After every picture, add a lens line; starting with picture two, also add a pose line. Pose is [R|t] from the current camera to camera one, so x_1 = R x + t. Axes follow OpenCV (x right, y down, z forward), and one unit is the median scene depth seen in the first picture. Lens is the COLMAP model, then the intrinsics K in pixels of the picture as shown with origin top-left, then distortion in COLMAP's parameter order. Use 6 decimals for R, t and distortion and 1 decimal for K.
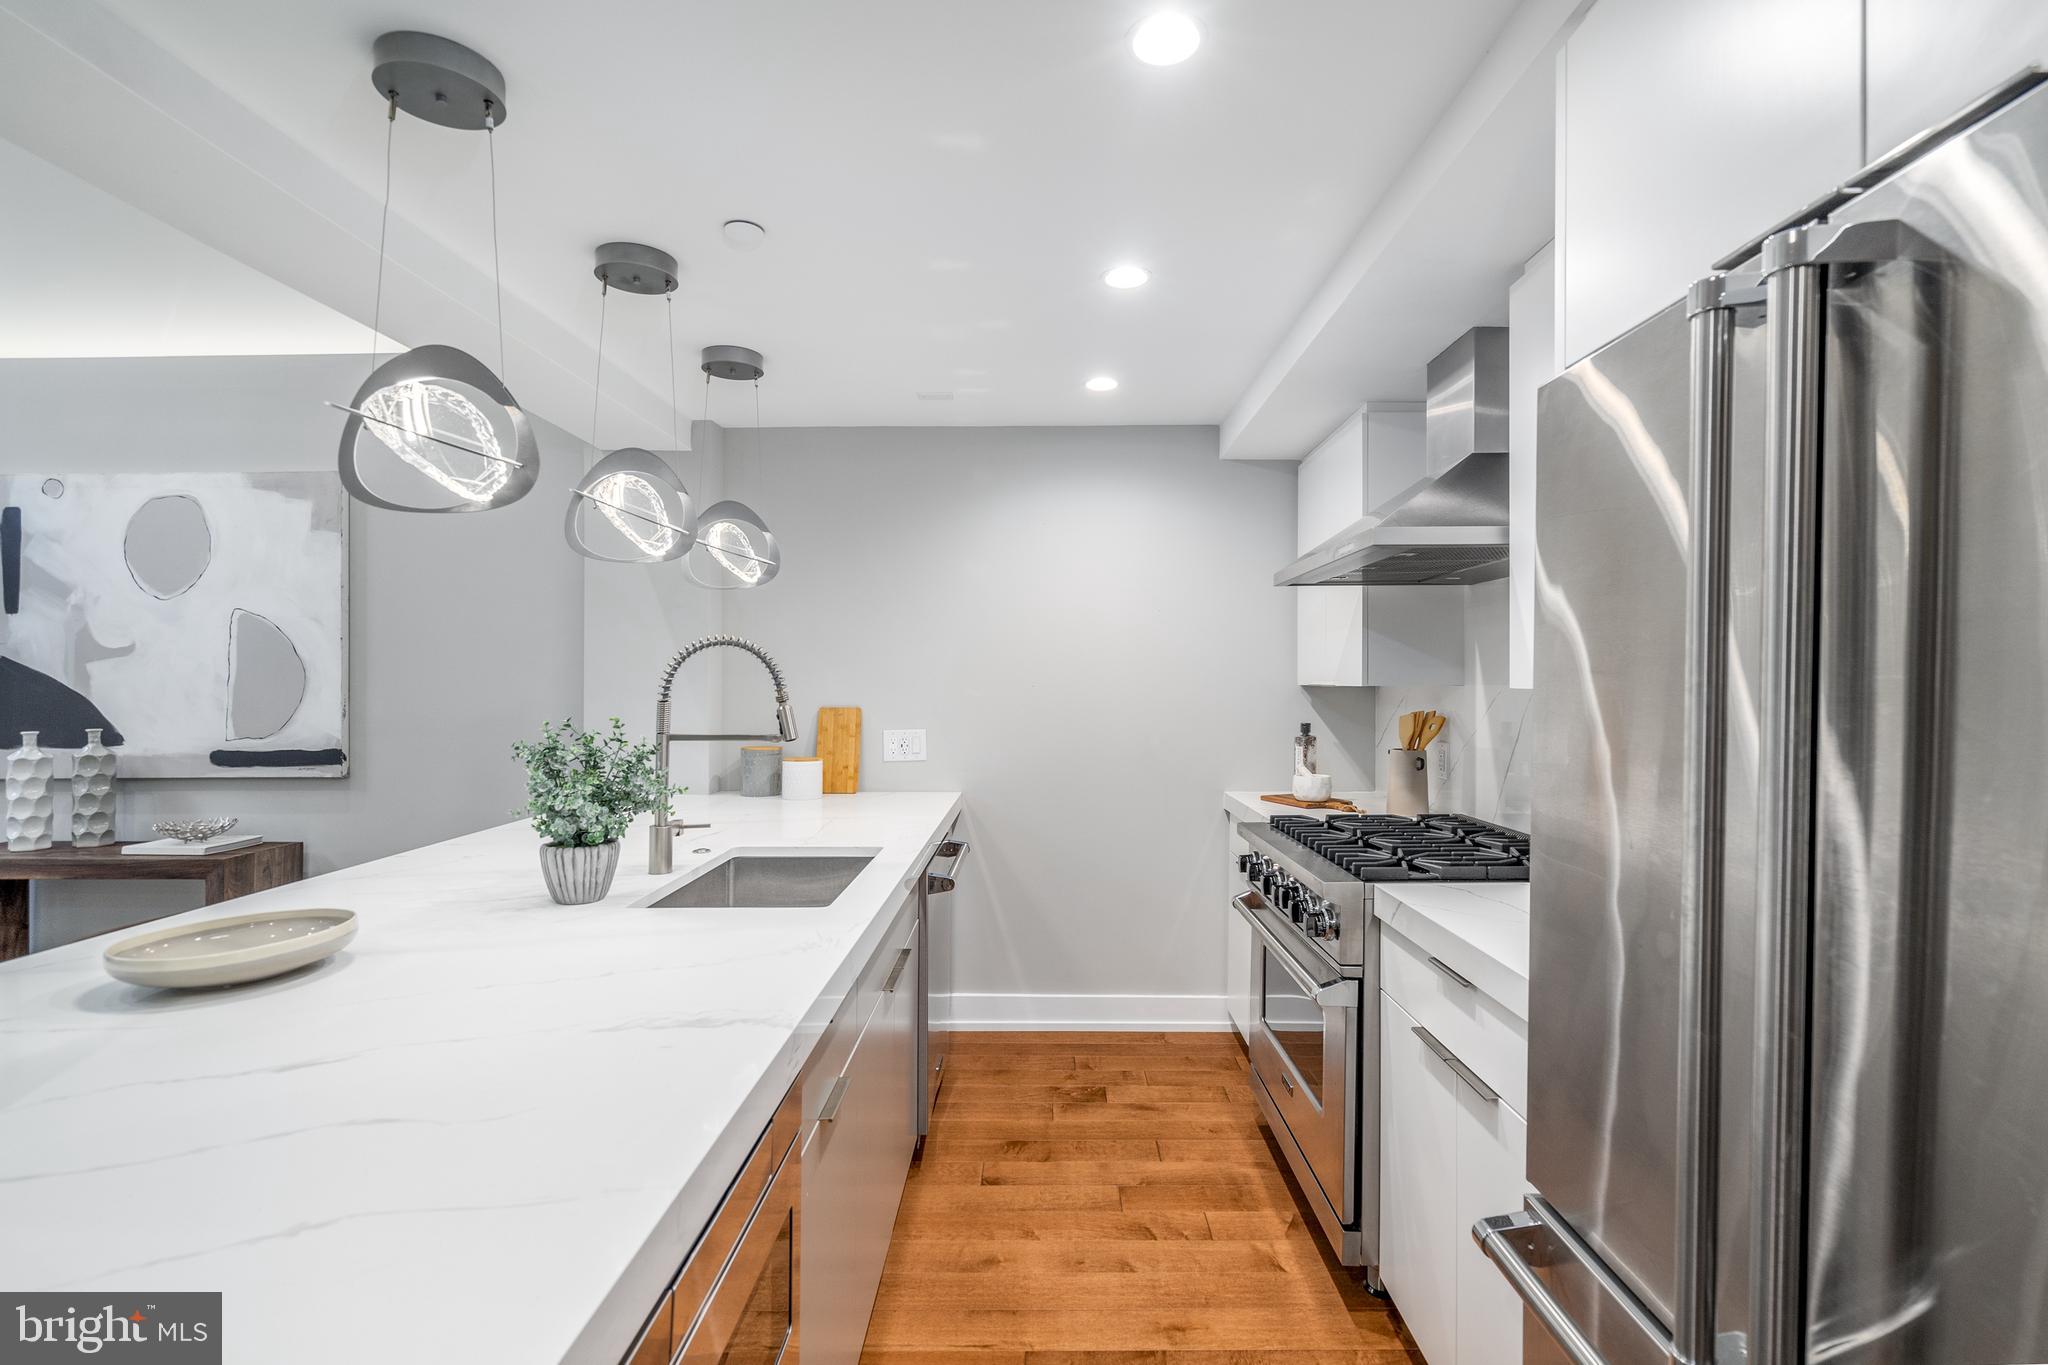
lens RADIAL K [[941.2, 0, 1036.4], [0, 941.2, 676.2], [0, 0, 1]] dist [-0.004995, 0.001888]
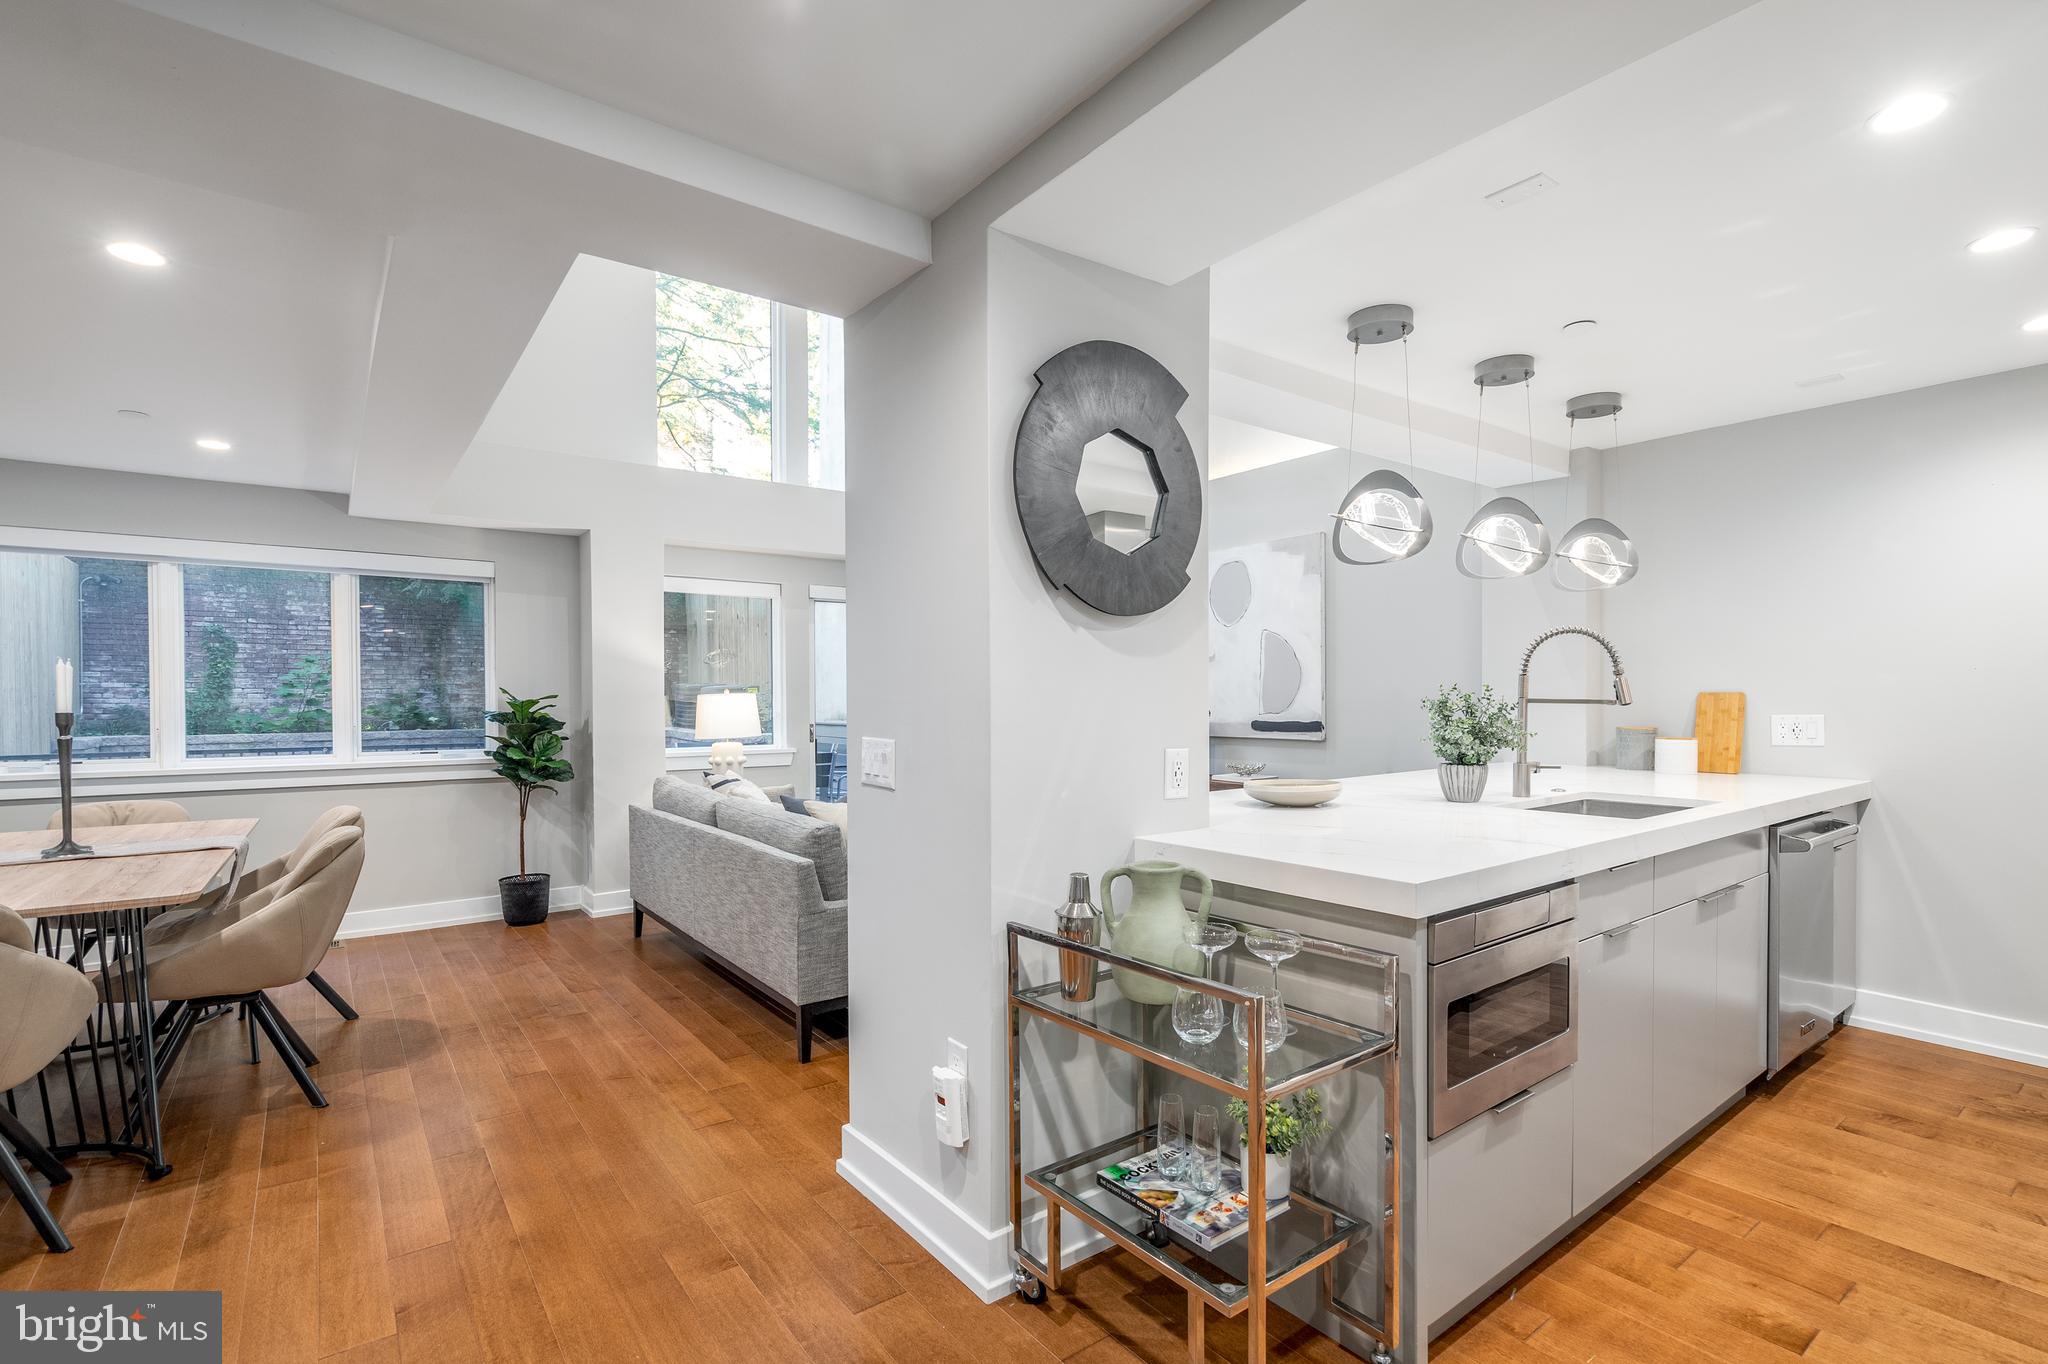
lens RADIAL K [[941.2, 0, 1040.8], [0, 941.2, 702.9], [0, 0, 1]] dist [-0.004995, 0.001888]
pose [[0.610945, 0.005986, -0.791650, 0.203929], [0.005725, 0.999912, 0.011979, 0.035317], [0.791652, -0.011850, 0.610857, -0.318972]]
